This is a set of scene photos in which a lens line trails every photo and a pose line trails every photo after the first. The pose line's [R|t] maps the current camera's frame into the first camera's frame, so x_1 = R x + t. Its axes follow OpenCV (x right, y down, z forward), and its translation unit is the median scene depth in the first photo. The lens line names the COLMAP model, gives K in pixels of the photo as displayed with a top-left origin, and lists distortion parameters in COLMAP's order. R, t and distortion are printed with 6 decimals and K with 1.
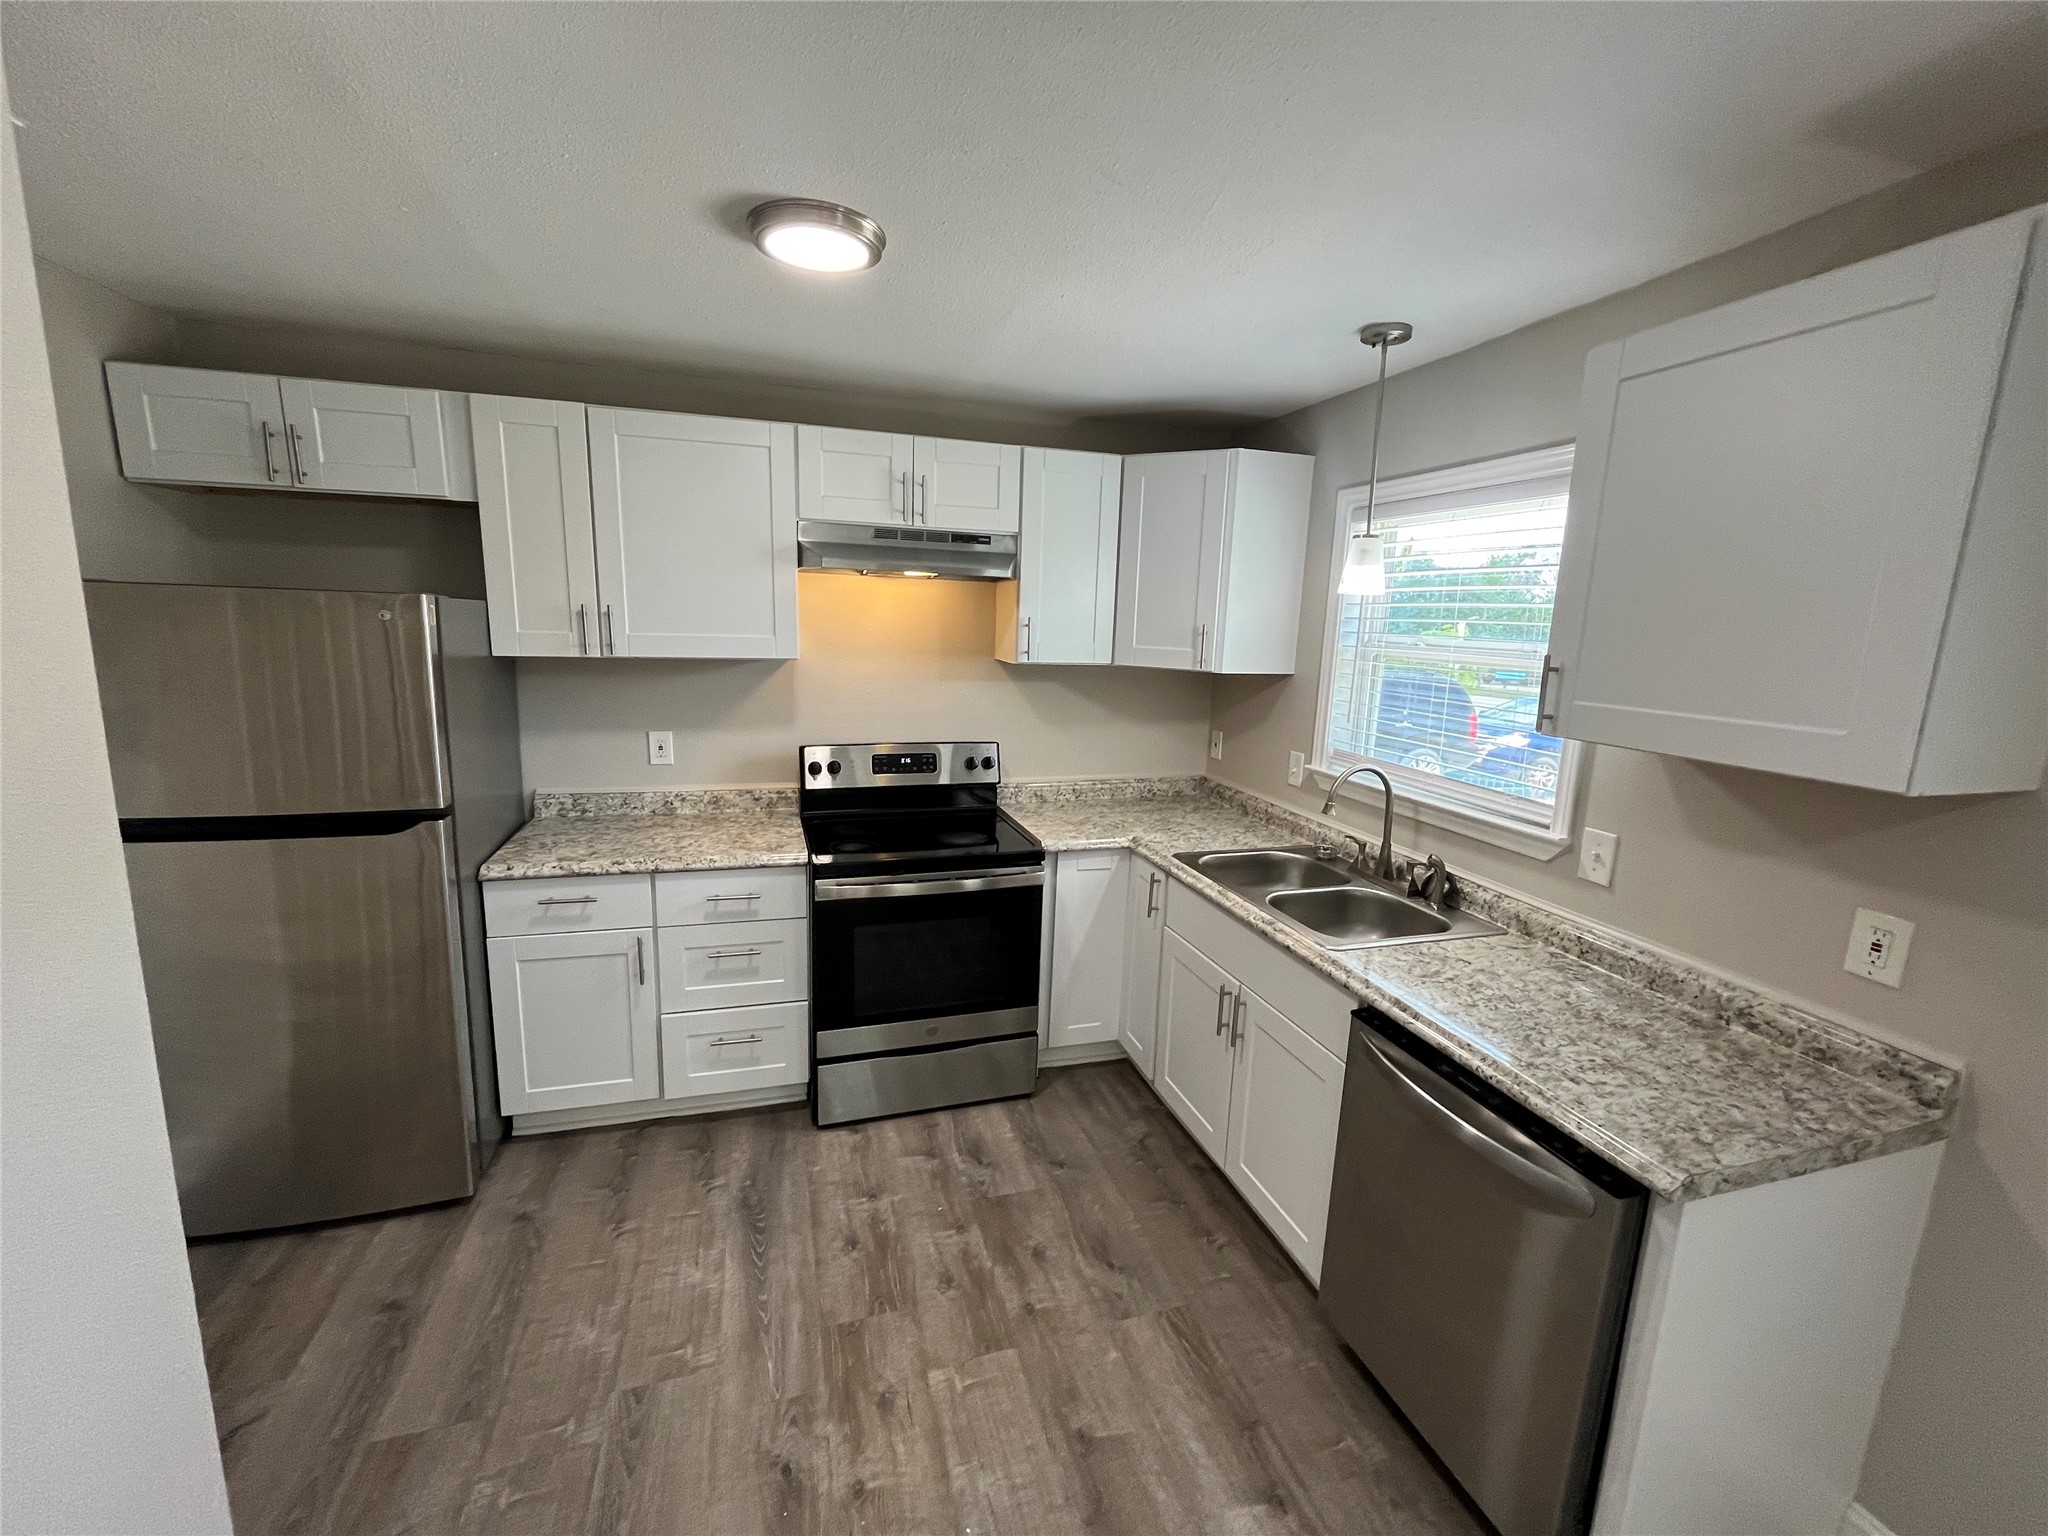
lens RADIAL K [[827.1, 0, 1026.9], [0, 827.1, 777.2], [0, 0, 1]] dist [-0.001255, -0.000320]
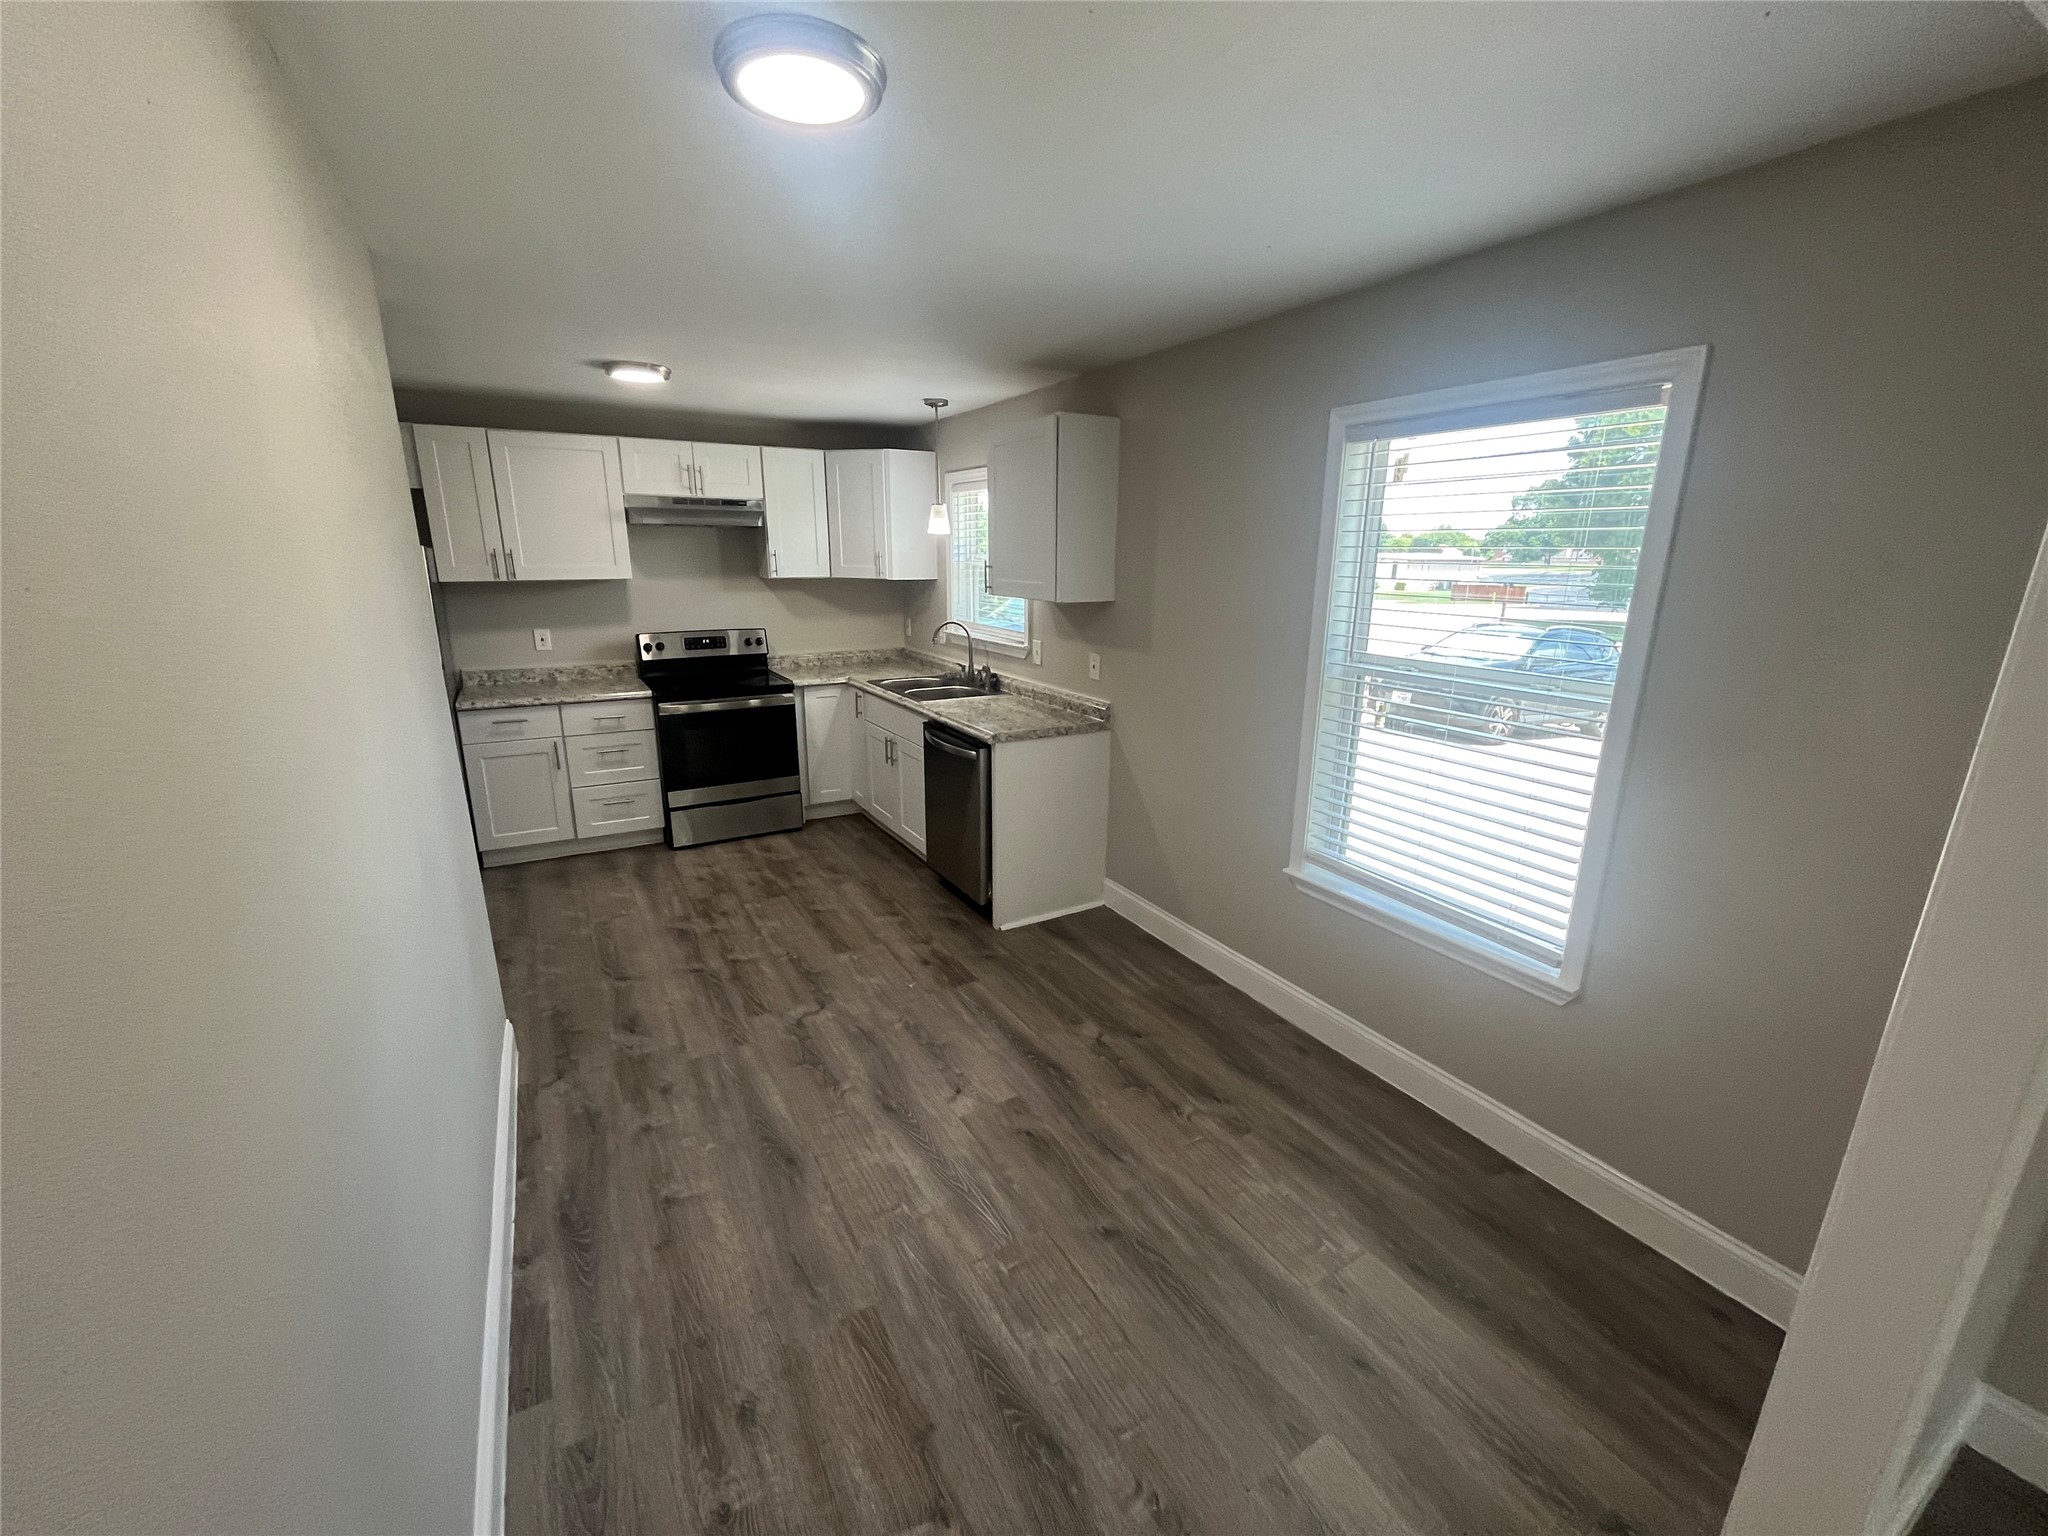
lens RADIAL K [[827.1, 0, 1025.3], [0, 827.1, 775.2], [0, 0, 1]] dist [-0.001255, -0.000320]
pose [[0.974289, -0.082878, 0.209503, 0.111613], [0.066571, 0.994262, 0.083736, 0.159863], [-0.215241, -0.067636, 0.974216, -0.803552]]
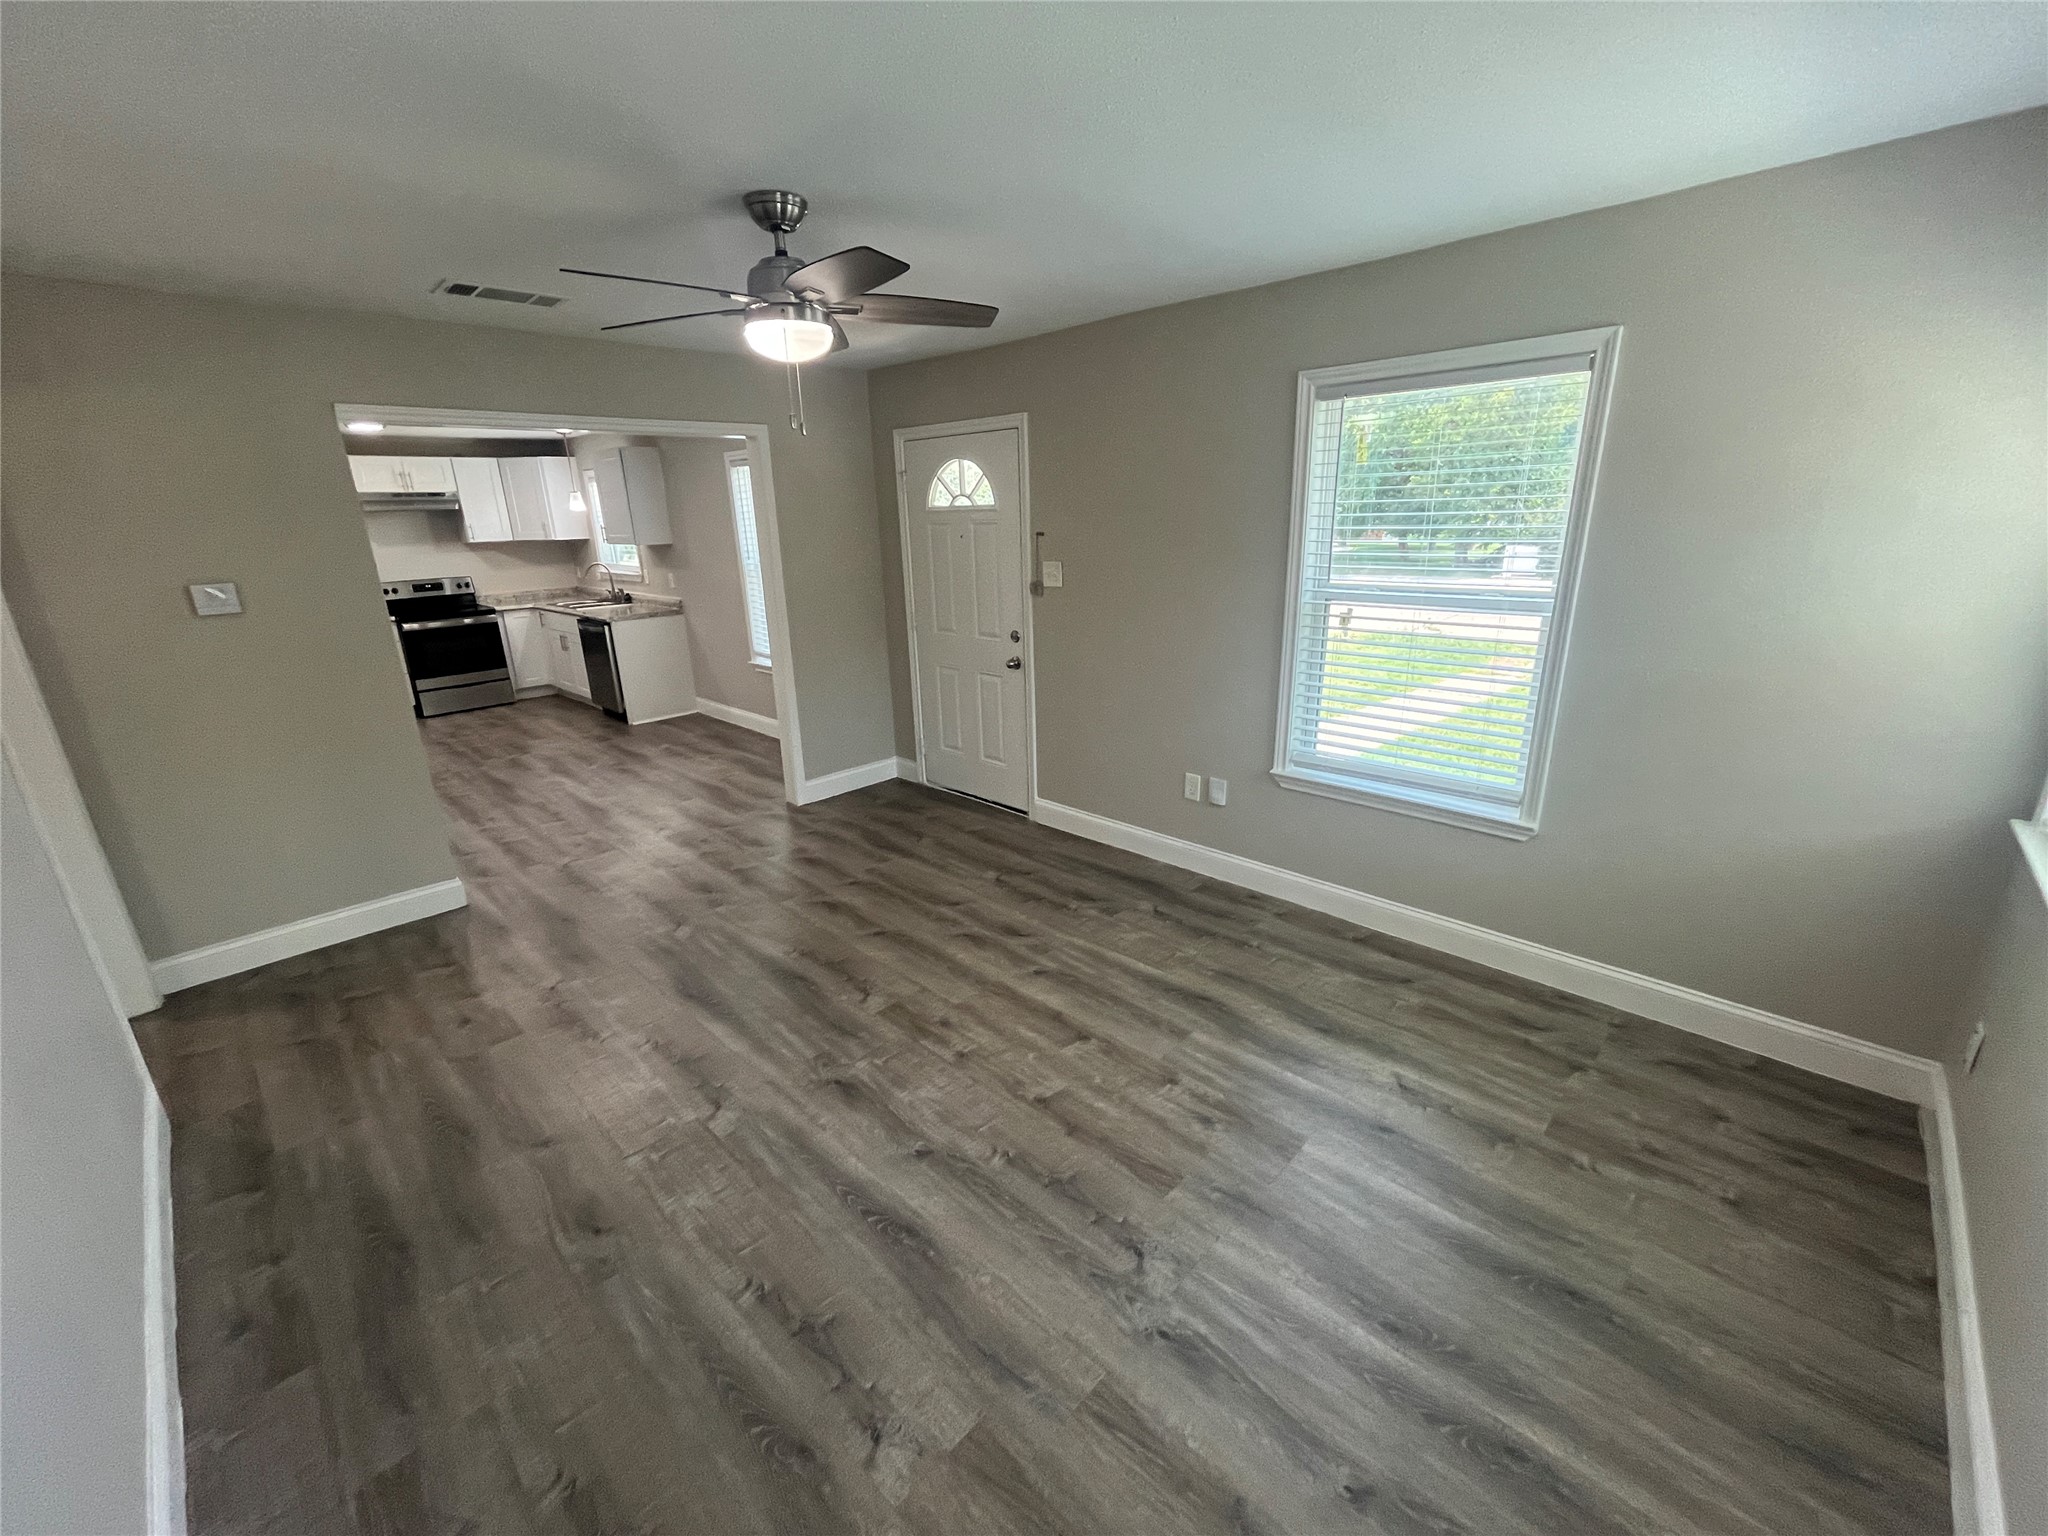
lens RADIAL K [[827.1, 0, 1020.0], [0, 827.1, 770.4], [0, 0, 1]] dist [-0.001255, -0.000320]
pose [[0.877160, -0.199754, 0.436680, 0.238037], [0.147079, 0.977426, 0.151675, 0.441209], [-0.457120, -0.068816, 0.886739, -2.236037]]
